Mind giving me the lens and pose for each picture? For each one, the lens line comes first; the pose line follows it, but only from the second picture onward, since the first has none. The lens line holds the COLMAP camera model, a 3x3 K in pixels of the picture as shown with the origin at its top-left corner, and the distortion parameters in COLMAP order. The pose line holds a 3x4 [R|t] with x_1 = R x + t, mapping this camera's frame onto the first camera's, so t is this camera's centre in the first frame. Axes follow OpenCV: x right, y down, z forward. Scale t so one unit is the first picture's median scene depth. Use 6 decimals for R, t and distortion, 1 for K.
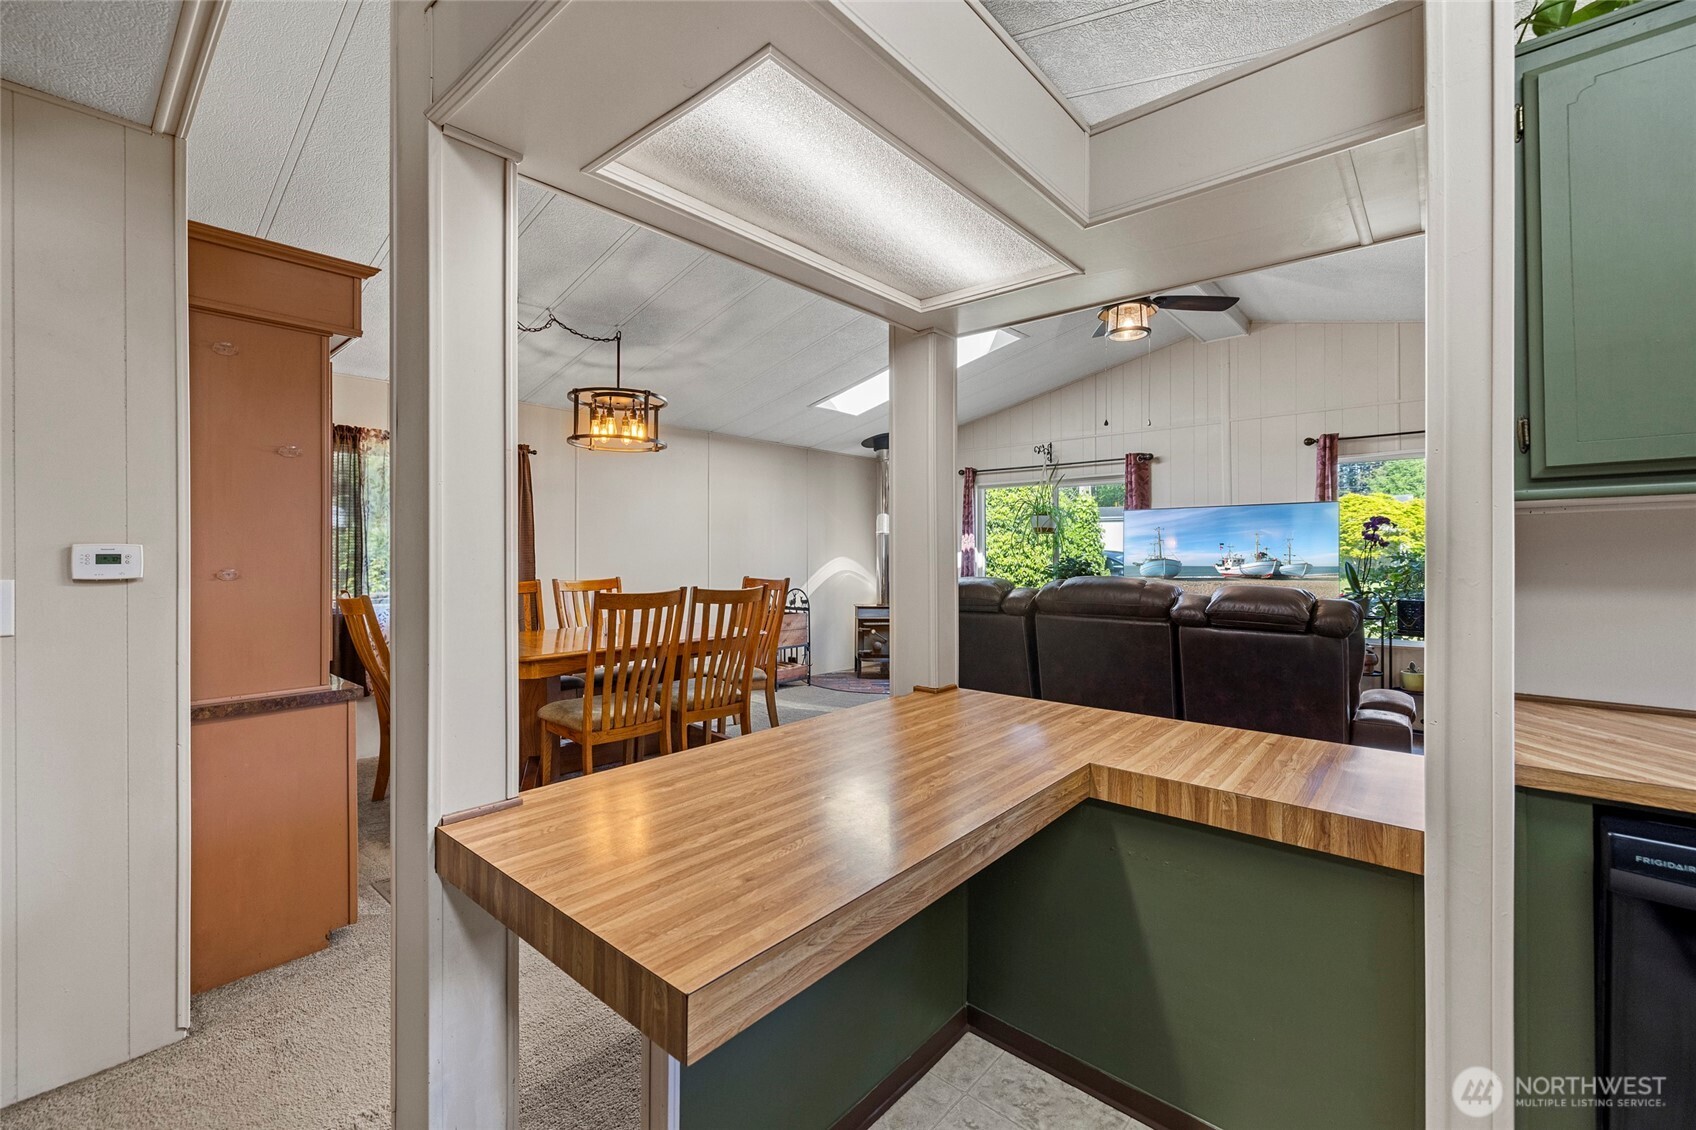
lens RADIAL K [[713.6, 0, 841.1], [0, 713.6, 548.4], [0, 0, 1]] dist [0.002739, -0.001839]
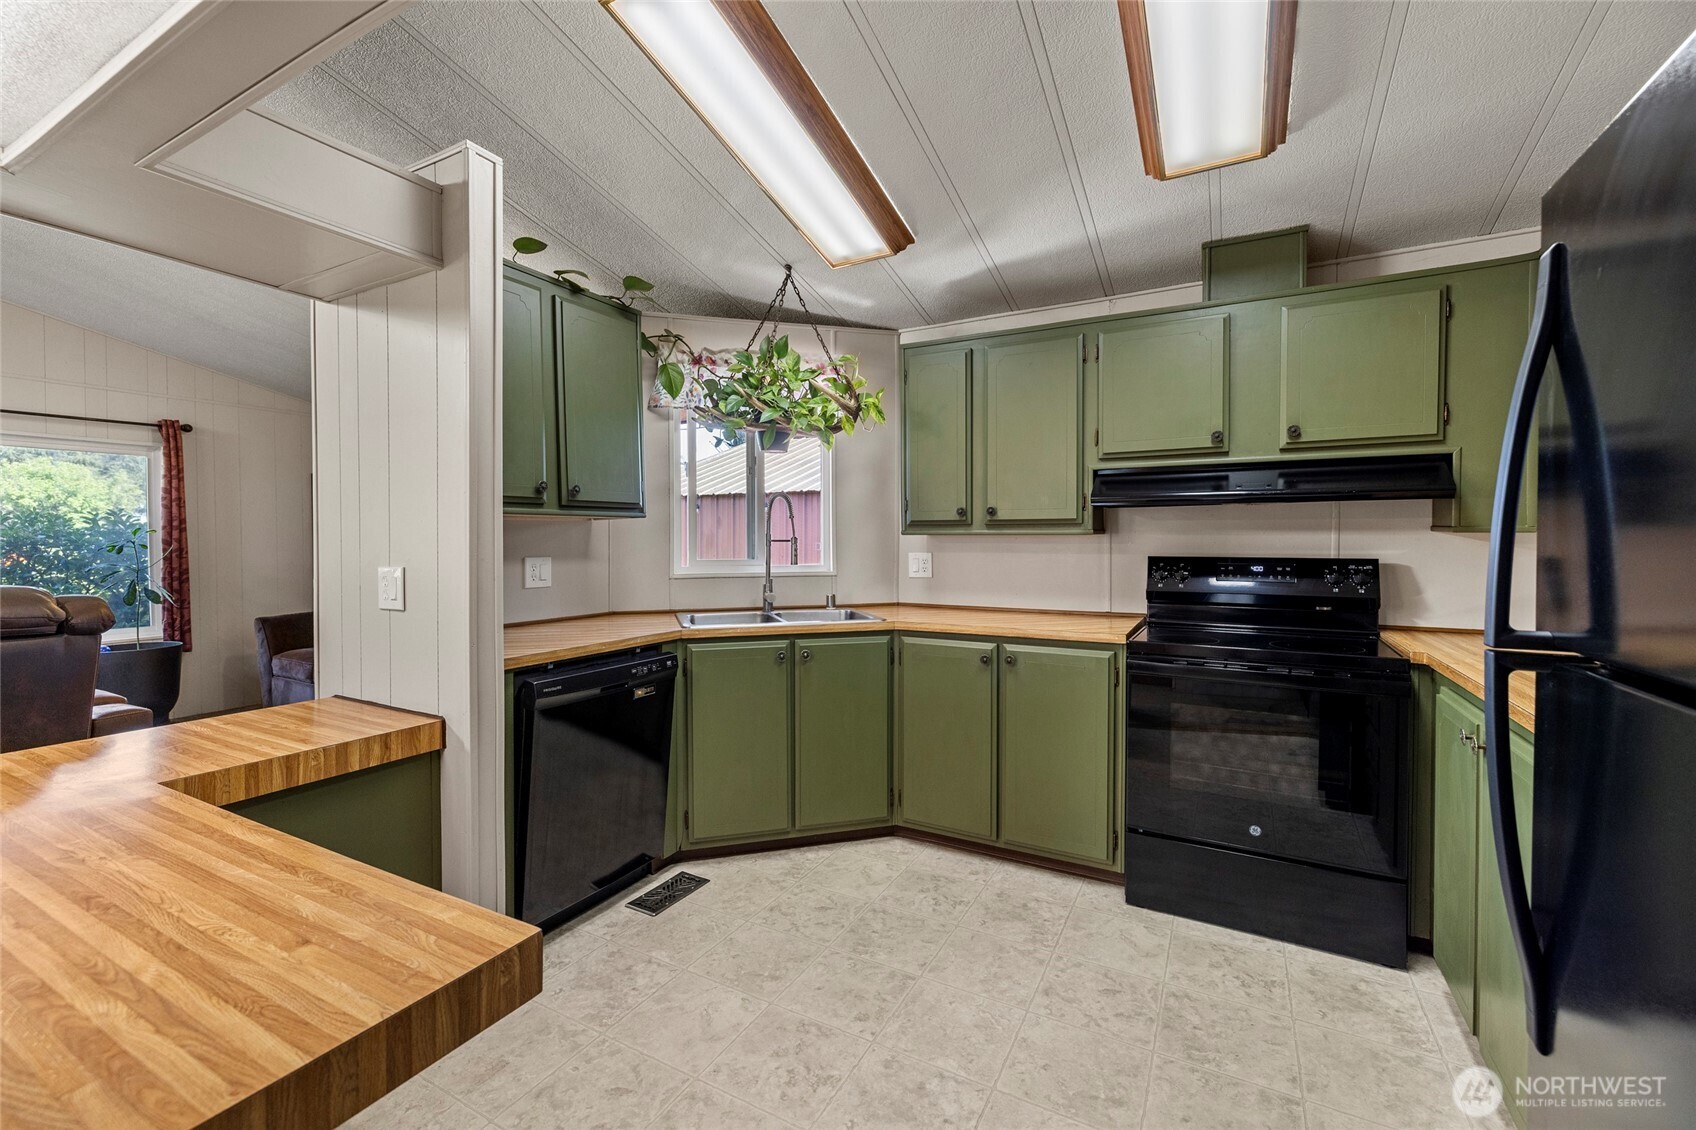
lens RADIAL K [[713.6, 0, 825.9], [0, 713.6, 555.9], [0, 0, 1]] dist [0.002739, -0.001839]
pose [[-0.206066, -0.015977, 0.978408, -0.182007], [-0.002575, 0.999872, 0.015785, 0.001527], [-0.978535, 0.000733, -0.206081, 0.102190]]
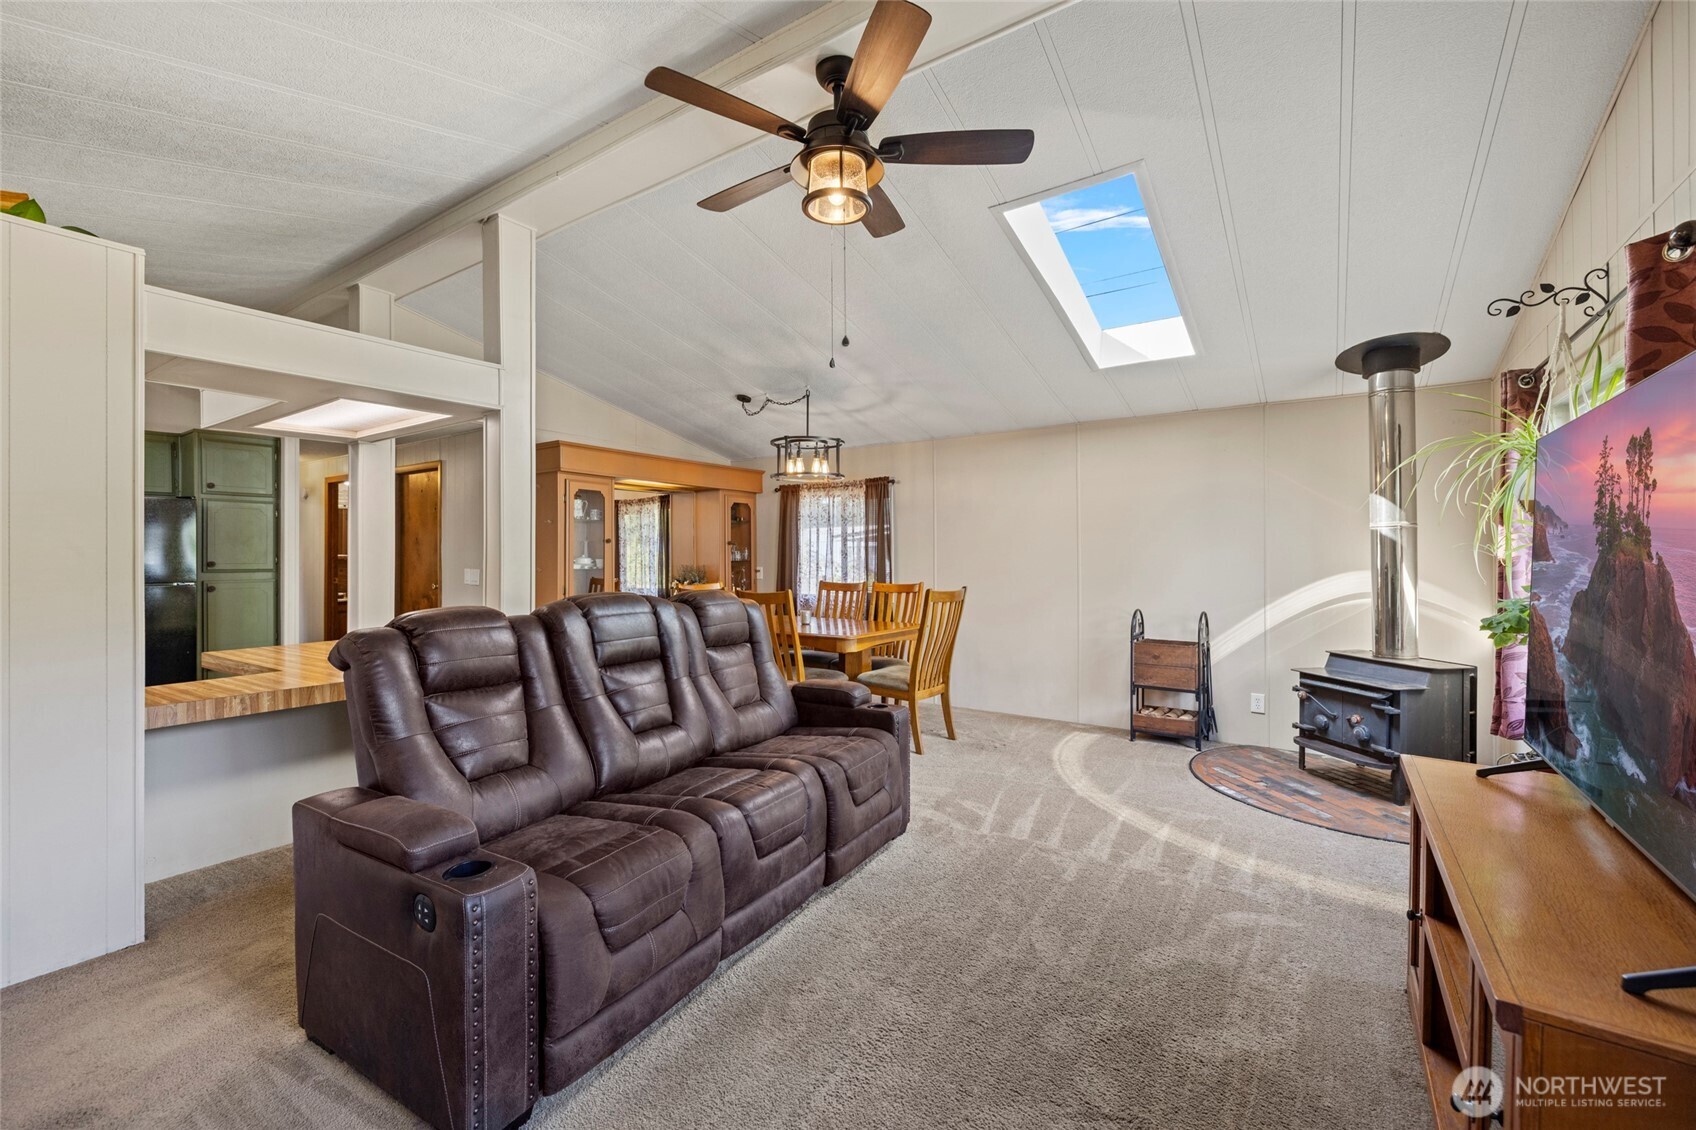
lens RADIAL K [[713.6, 0, 836.2], [0, 713.6, 556.4], [0, 0, 1]] dist [0.002739, -0.001839]
pose [[0.116931, -0.002940, -0.993136, 0.653861], [0.007908, 0.999967, -0.002029, -0.000628], [0.993109, -0.007616, 0.116950, 0.603736]]
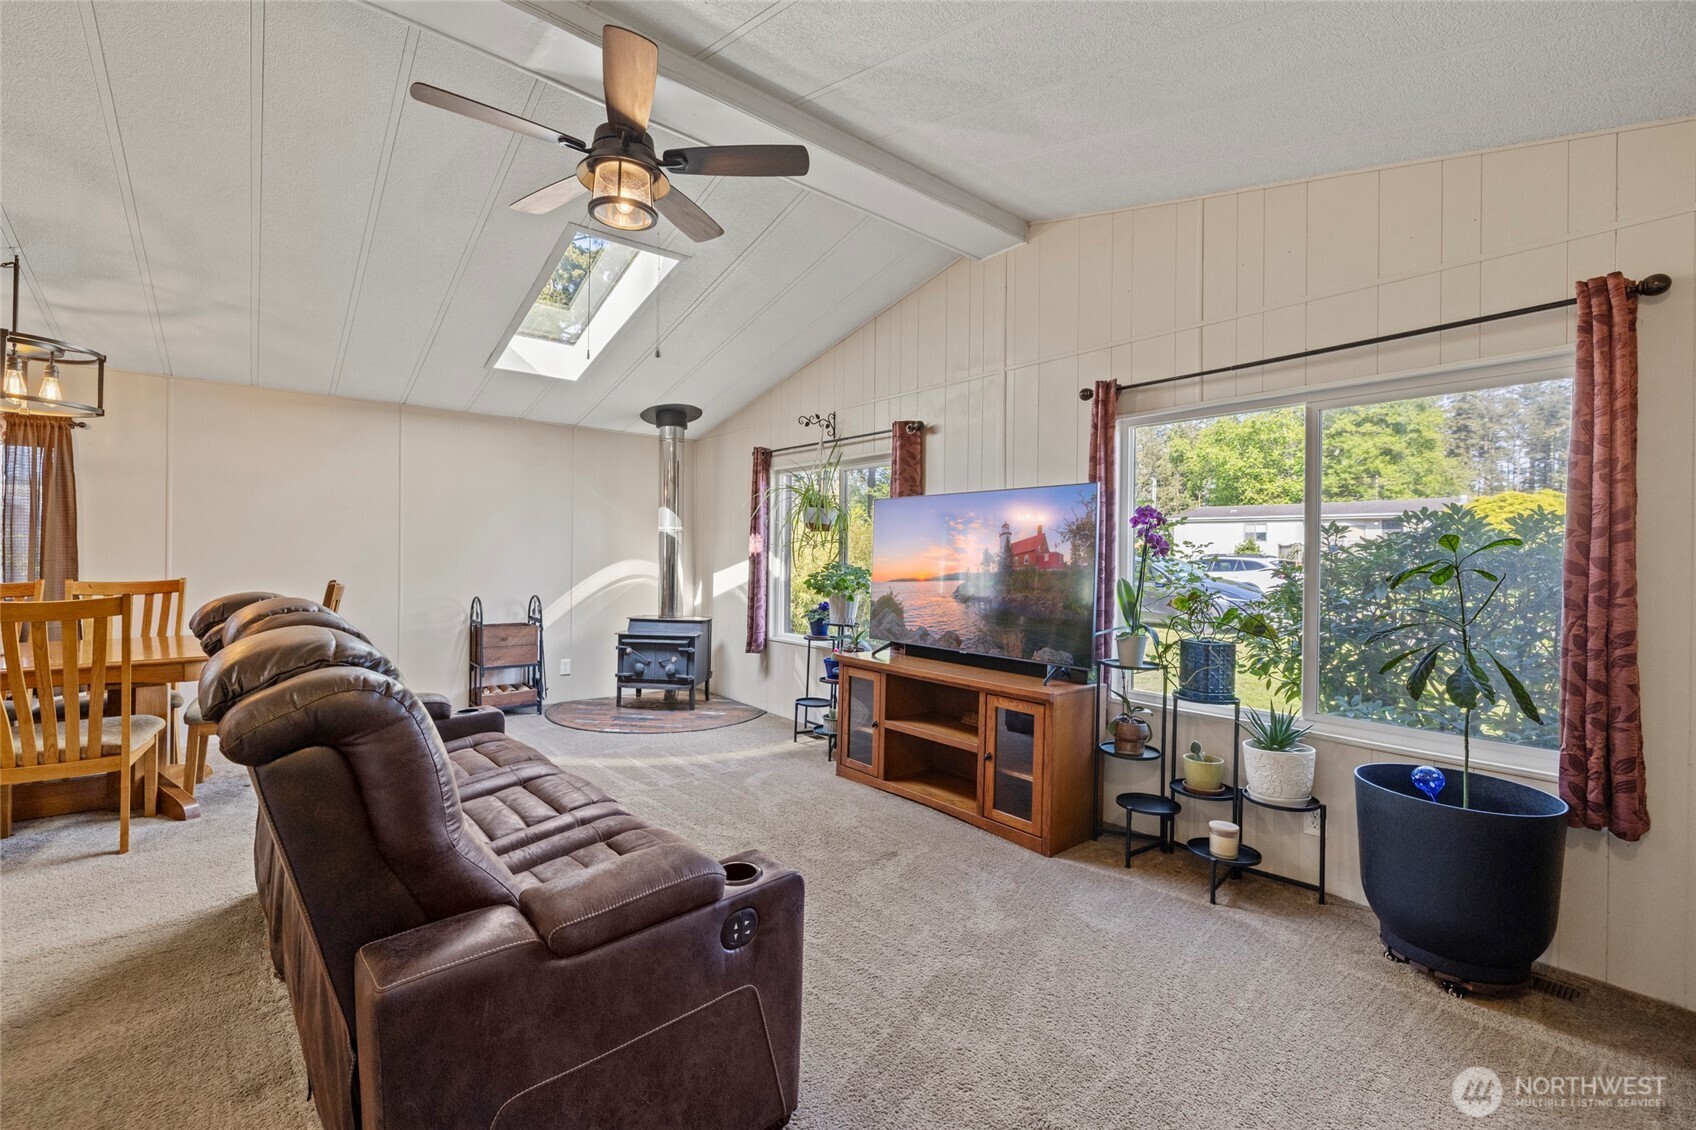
lens RADIAL K [[713.6, 0, 842.2], [0, 713.6, 553.1], [0, 0, 1]] dist [0.002739, -0.001839]
pose [[0.987014, 0.013561, -0.160062, 0.457070], [-0.012367, 0.999888, 0.008455, -0.004187], [0.160159, -0.006366, 0.987071, 0.262459]]
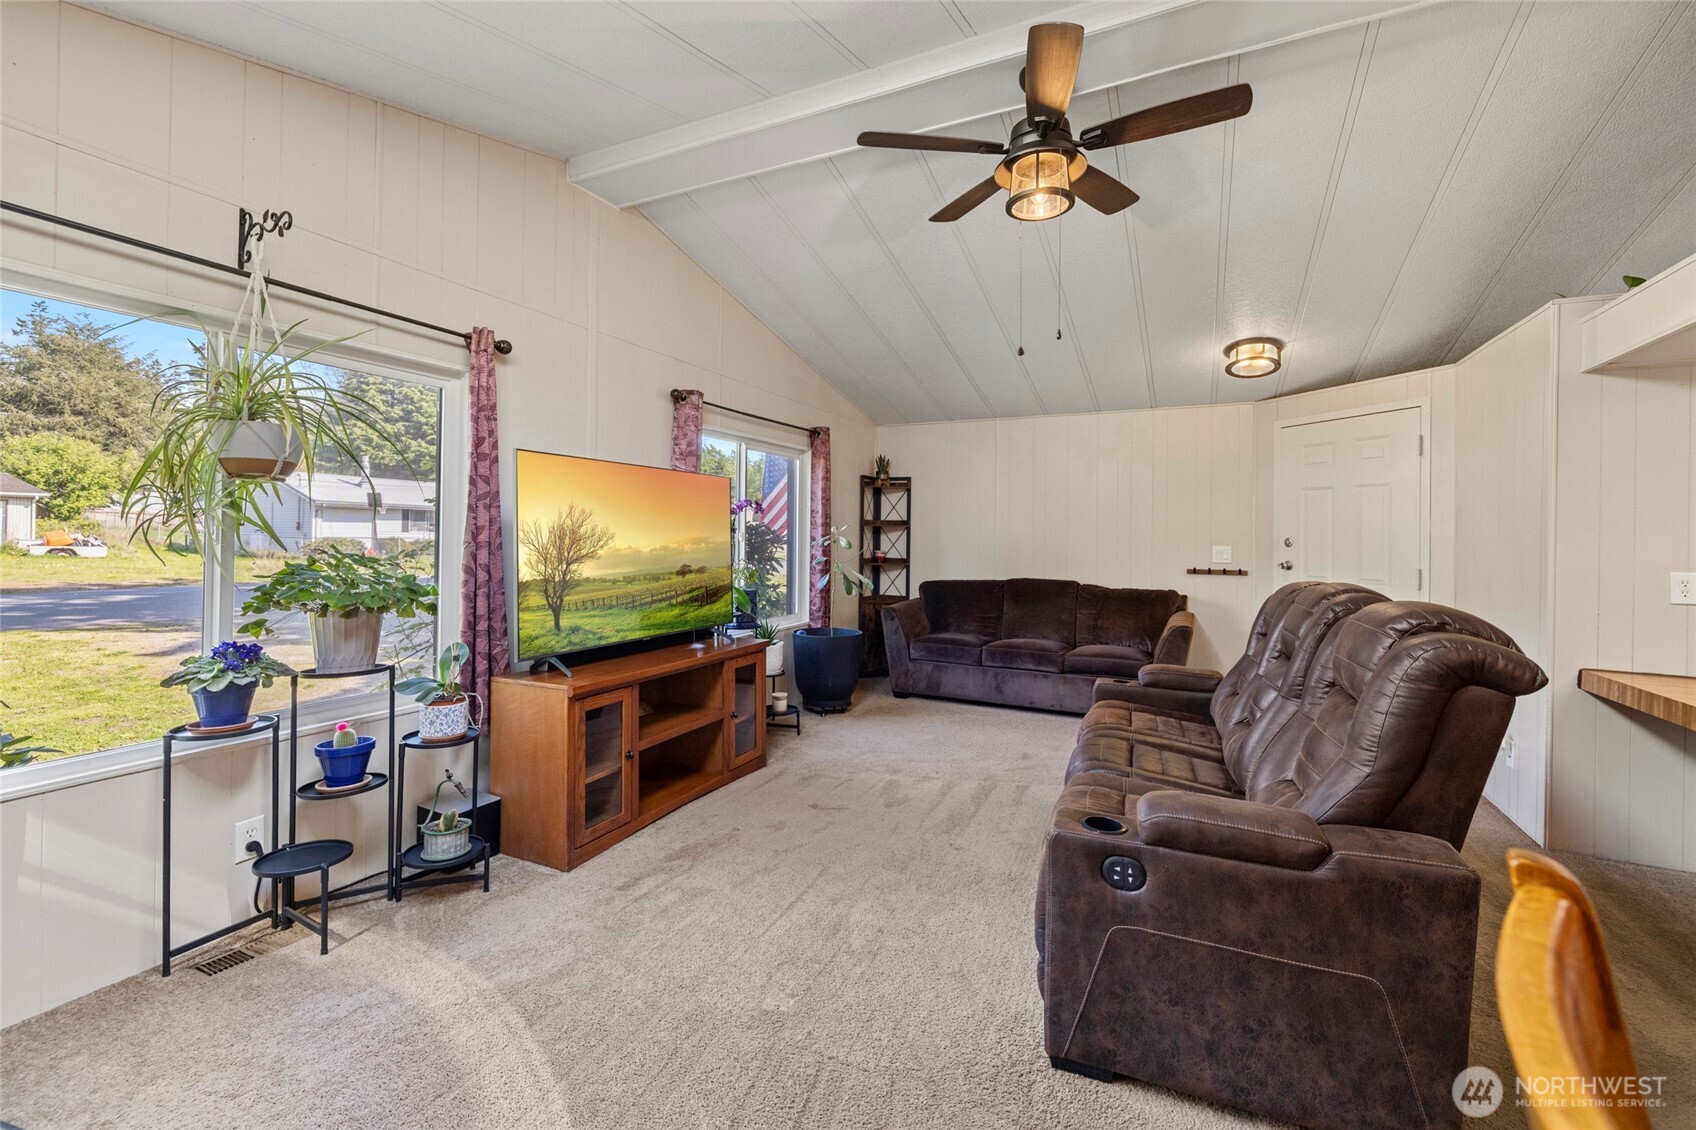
lens RADIAL K [[713.6, 0, 833.1], [0, 713.6, 530.9], [0, 0, 1]] dist [0.002739, -0.001839]
pose [[-0.251664, 0.003492, 0.967808, -0.109328], [-0.021609, 0.999724, -0.009226, 0.000830], [-0.967573, -0.023235, -0.251519, 0.869854]]
